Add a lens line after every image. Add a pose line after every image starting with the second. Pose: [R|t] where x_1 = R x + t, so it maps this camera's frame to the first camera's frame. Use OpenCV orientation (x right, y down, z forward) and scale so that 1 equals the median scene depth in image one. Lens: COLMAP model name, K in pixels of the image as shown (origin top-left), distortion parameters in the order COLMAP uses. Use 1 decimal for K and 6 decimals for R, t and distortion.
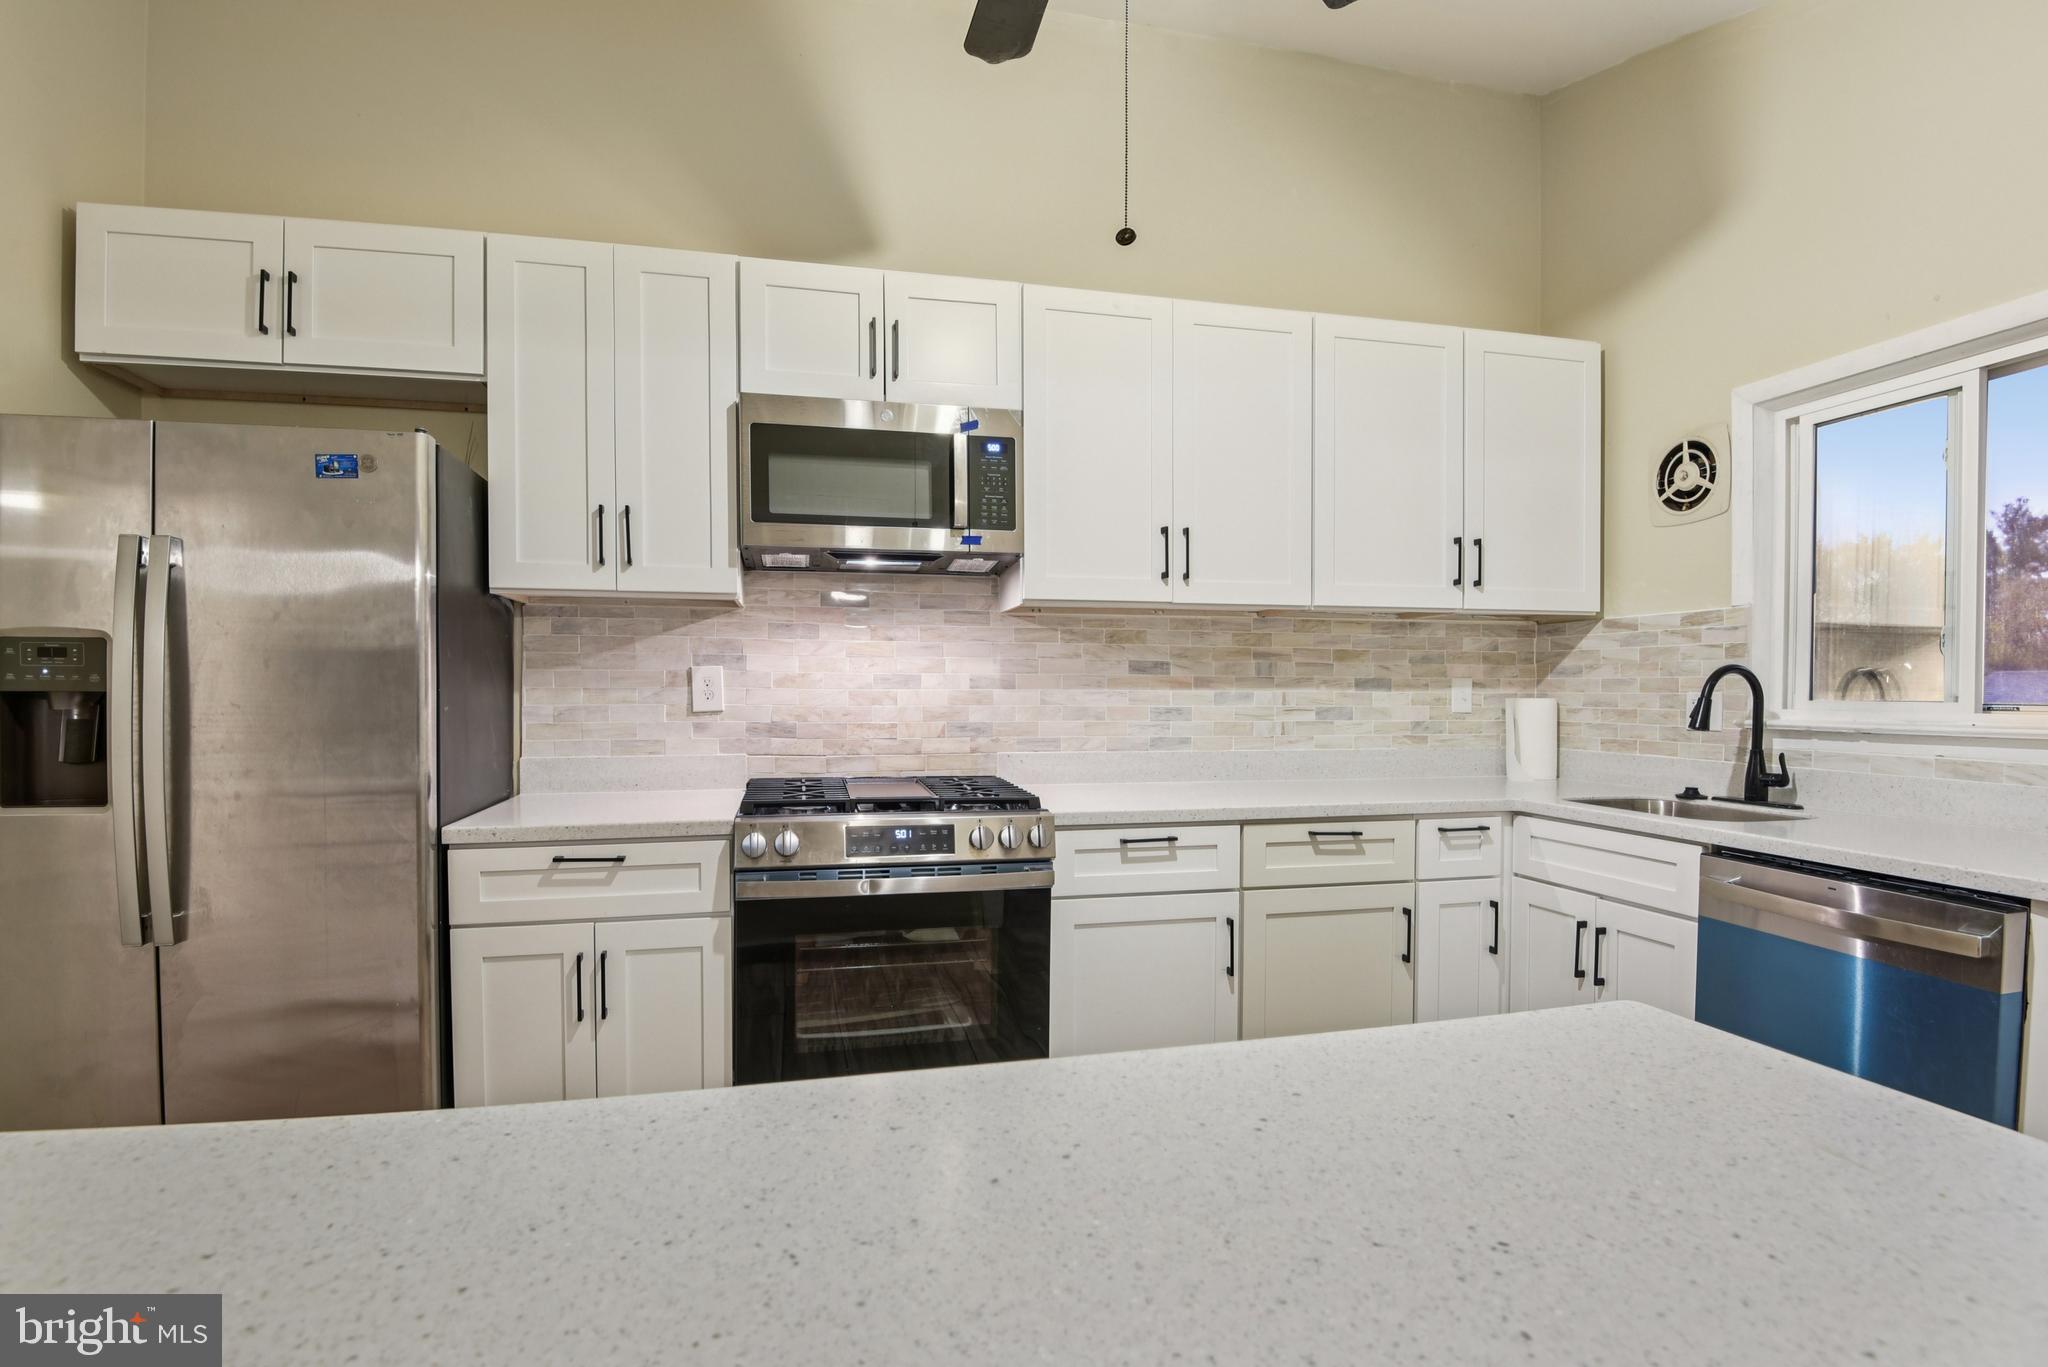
lens RADIAL K [[957.8, 0, 1017.6], [0, 957.8, 695.7], [0, 0, 1]] dist [0.000452, -0.020664]
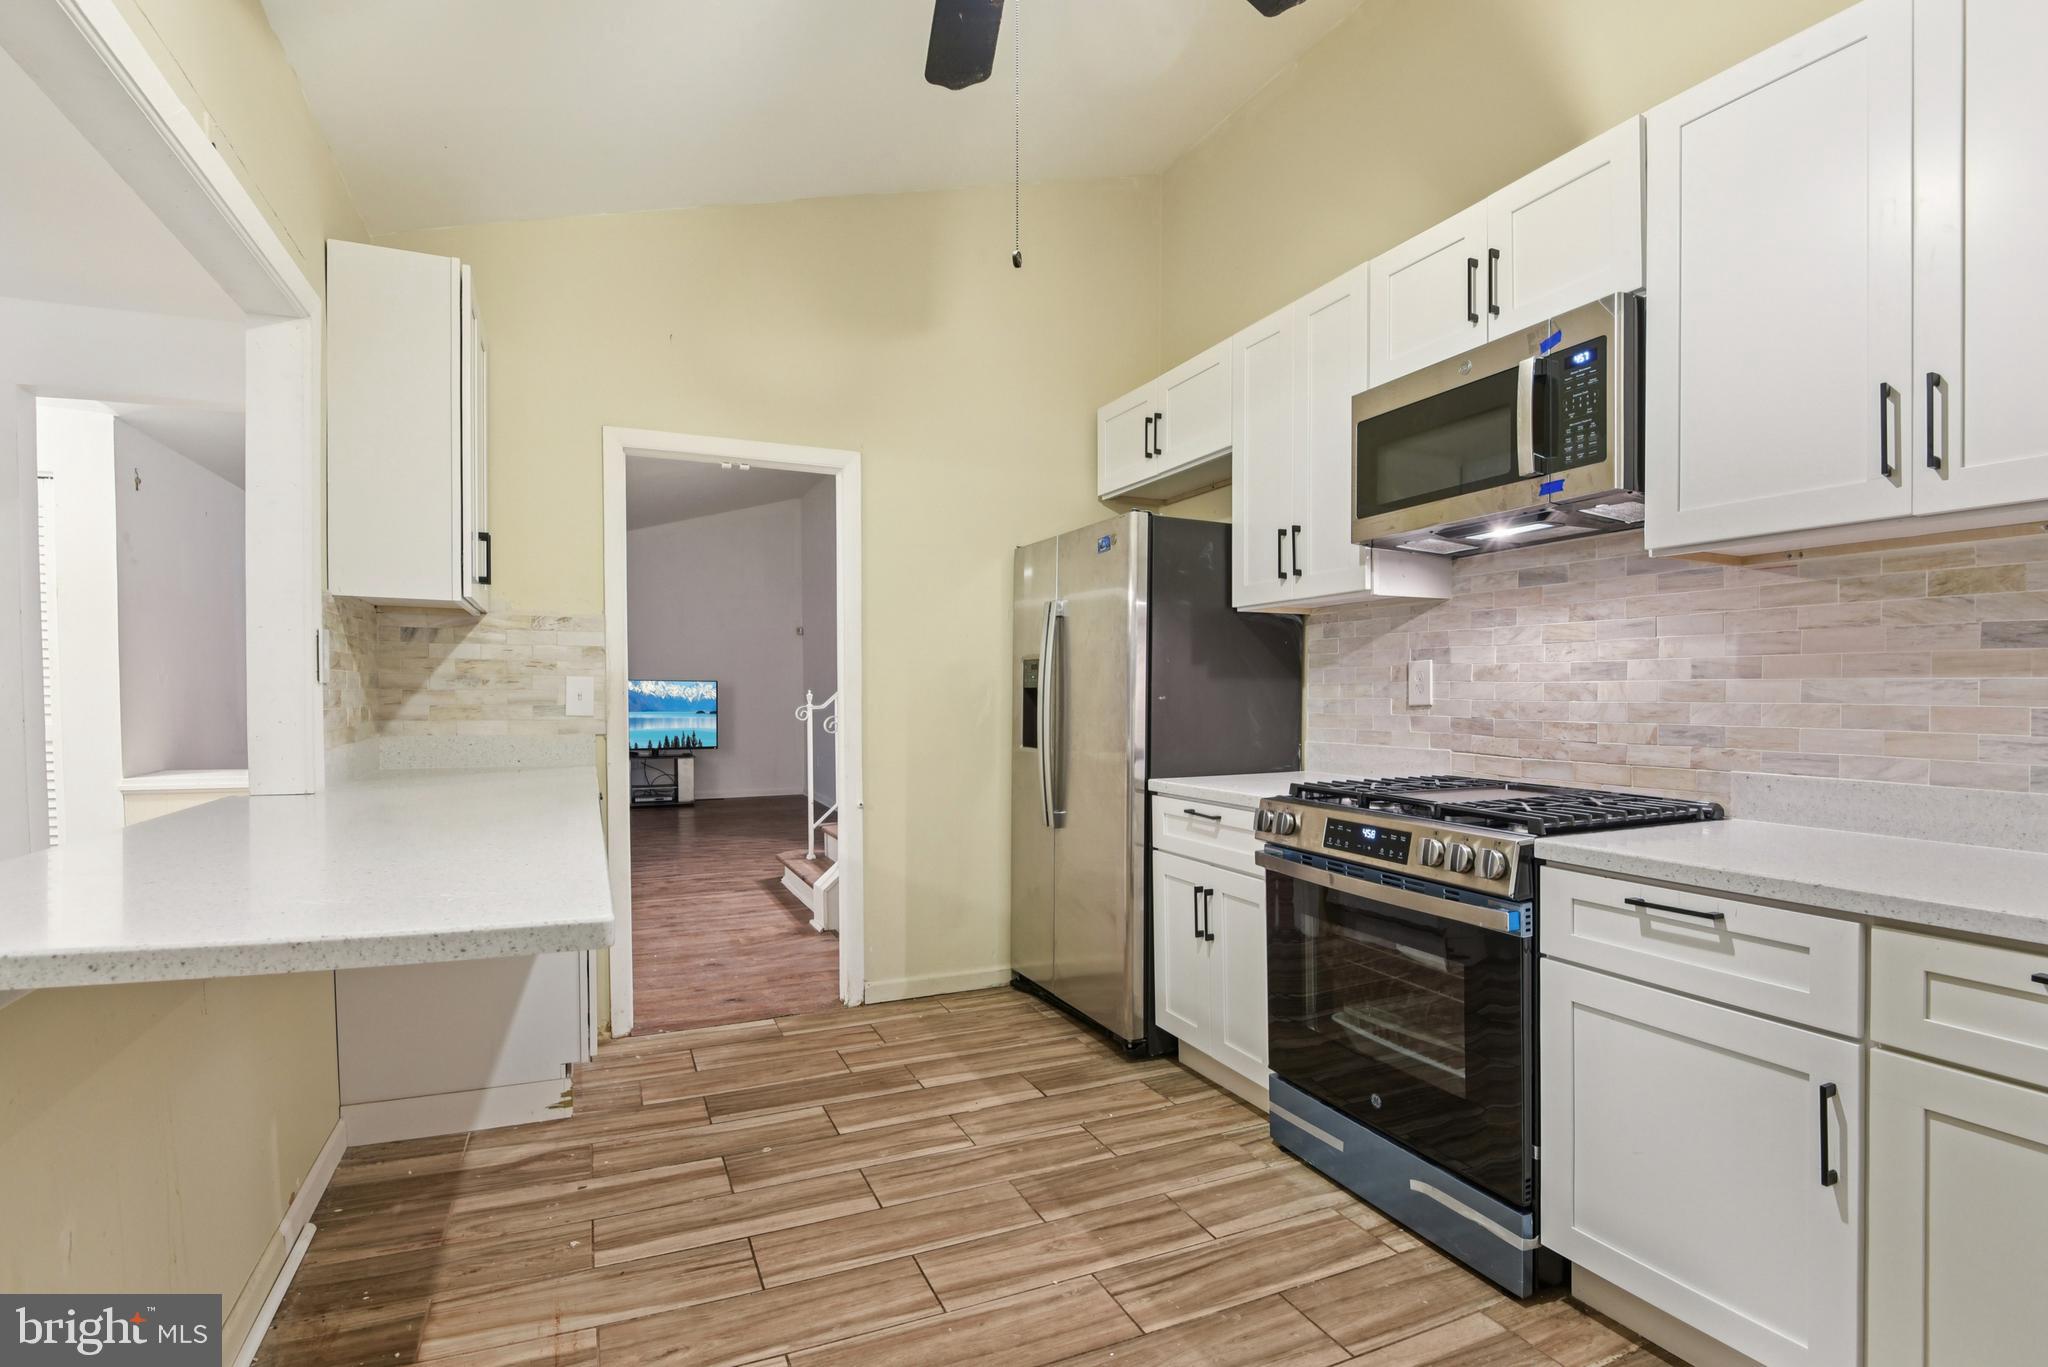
lens RADIAL K [[974.3, 0, 1017.3], [0, 974.3, 716.5], [0, 0, 1]] dist [-0.002314, -0.023426]
pose [[0.183959, 0.021016, -0.982709, 0.598991], [-0.005883, 0.999777, 0.020280, 0.009708], [0.982916, 0.002051, 0.184041, 0.388350]]
